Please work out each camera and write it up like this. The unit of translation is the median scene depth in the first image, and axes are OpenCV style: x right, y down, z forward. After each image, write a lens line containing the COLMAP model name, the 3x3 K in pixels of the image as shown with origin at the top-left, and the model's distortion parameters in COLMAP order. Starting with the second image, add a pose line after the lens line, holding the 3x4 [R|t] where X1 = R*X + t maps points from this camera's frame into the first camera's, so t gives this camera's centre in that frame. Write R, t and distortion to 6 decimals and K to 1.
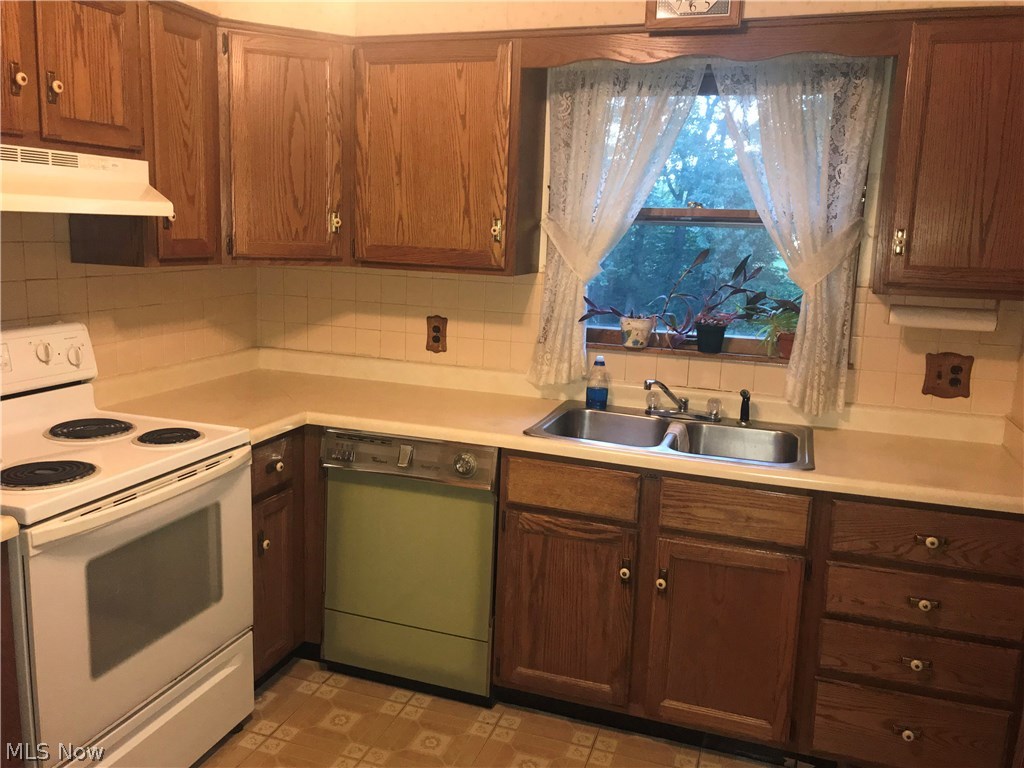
lens RADIAL K [[836.2, 0, 514.5], [0, 836.2, 377.5], [0, 0, 1]] dist [0.052707, -0.060485]
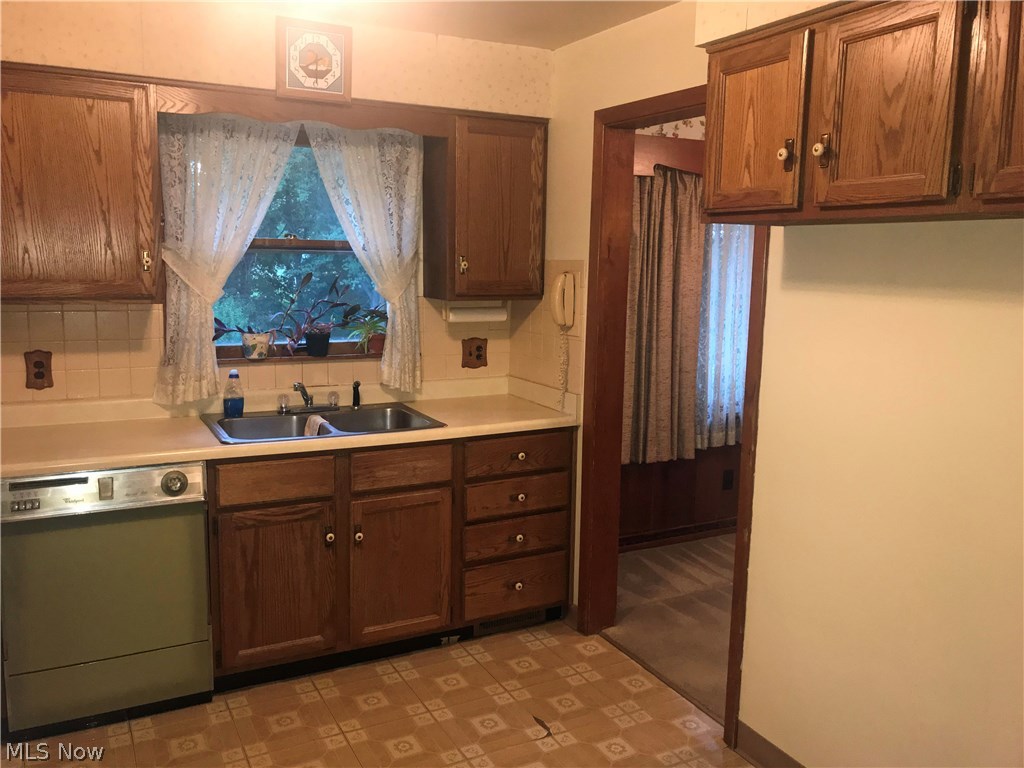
lens RADIAL K [[836.2, 0, 521.1], [0, 836.2, 383.6], [0, 0, 1]] dist [0.052707, -0.060485]
pose [[0.680097, -0.133159, 0.720928, -0.491794], [0.132599, 0.989490, 0.057675, -0.022966], [-0.721031, 0.056370, 0.690606, -0.063457]]
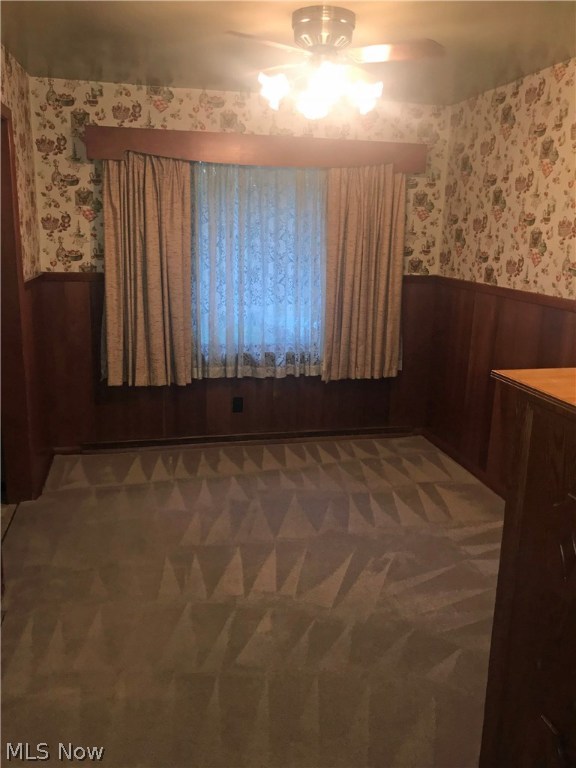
lens RADIAL K [[627.2, 0, 288.6], [0, 627.2, 386.2], [0, 0, 1]] dist [0.052707, -0.060485]
pose [[0.850546, -0.143078, 0.506063, 0.324575], [0.097164, 0.988466, 0.116163, 0.104649], [-0.516847, -0.049631, 0.854638, -0.662762]]
